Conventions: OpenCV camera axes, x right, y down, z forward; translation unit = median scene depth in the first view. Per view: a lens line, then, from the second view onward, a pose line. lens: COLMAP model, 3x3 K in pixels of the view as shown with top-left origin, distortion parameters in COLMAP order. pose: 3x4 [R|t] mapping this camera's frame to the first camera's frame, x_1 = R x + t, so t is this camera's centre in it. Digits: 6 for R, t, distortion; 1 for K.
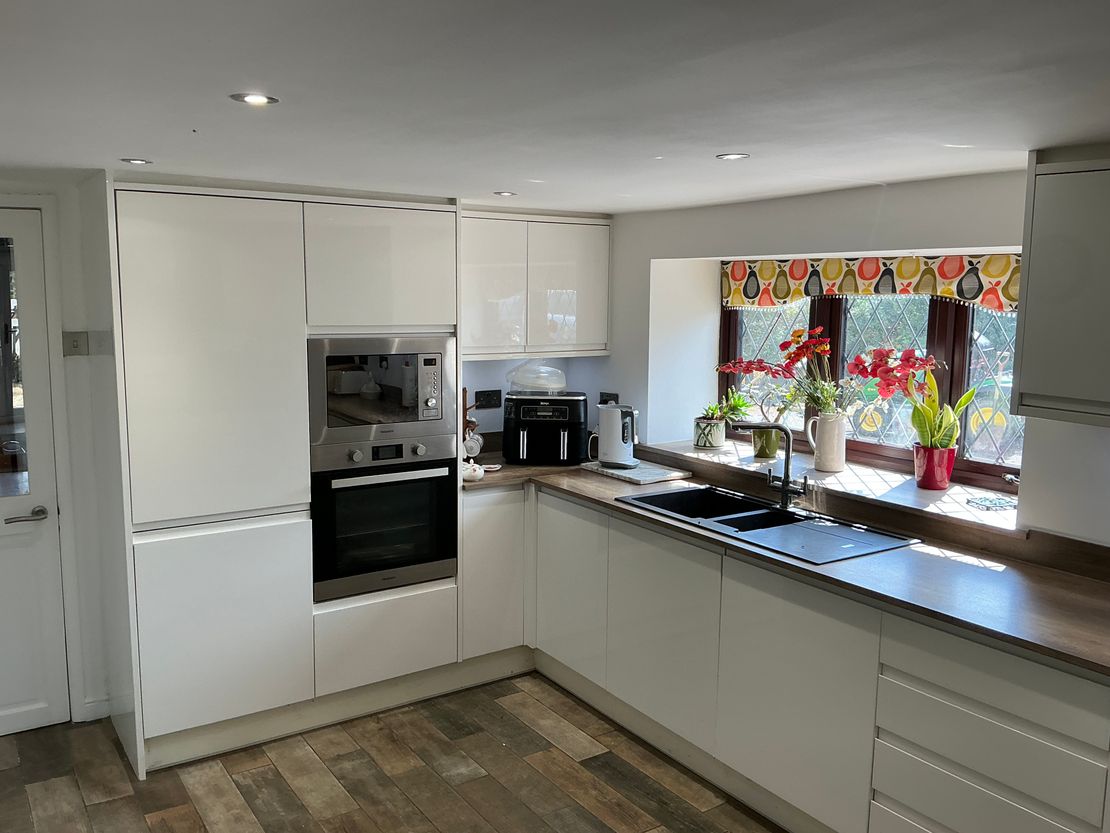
lens RADIAL K [[916.5, 0, 555.0], [0, 916.5, 416.5], [0, 0, 1]] dist [0.165274, -0.375731]
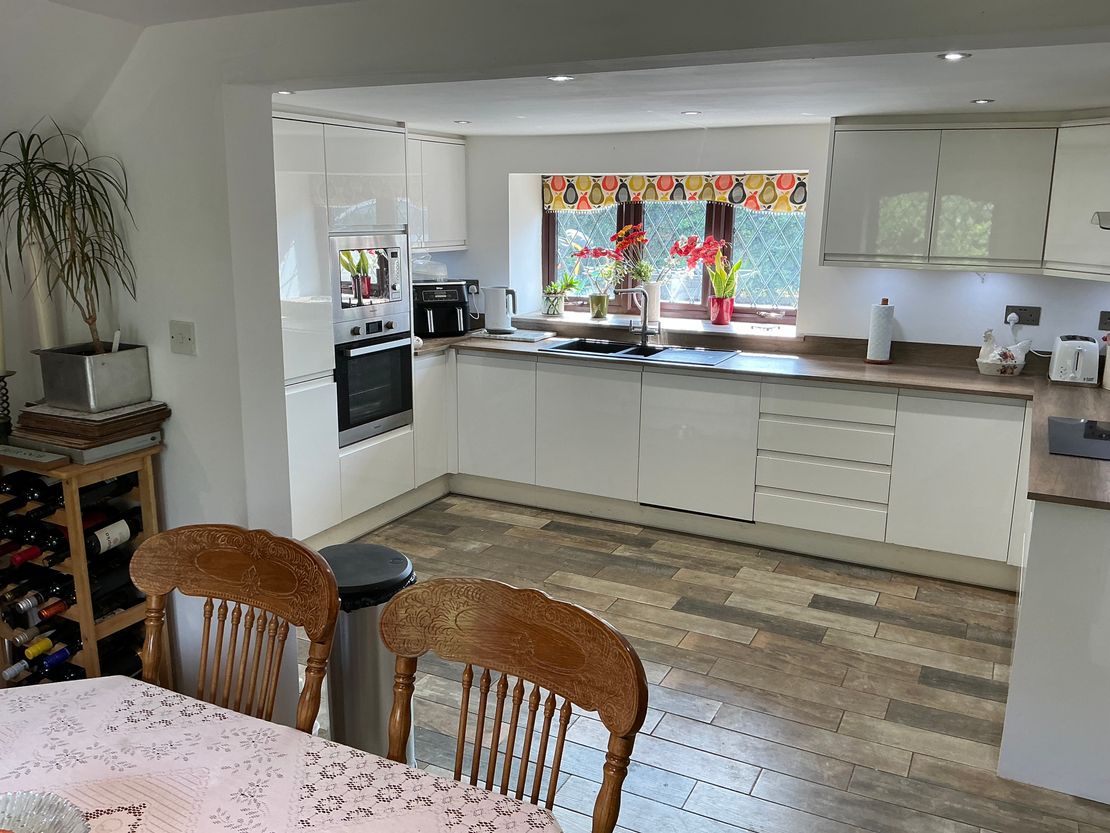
lens RADIAL K [[916.5, 0, 555.0], [0, 916.5, 416.5], [0, 0, 1]] dist [0.165274, -0.375731]
pose [[0.871895, -0.113233, 0.476422, -0.561596], [0.067591, 0.991414, 0.111937, 0.033640], [-0.485006, -0.065395, 0.872062, -0.230520]]
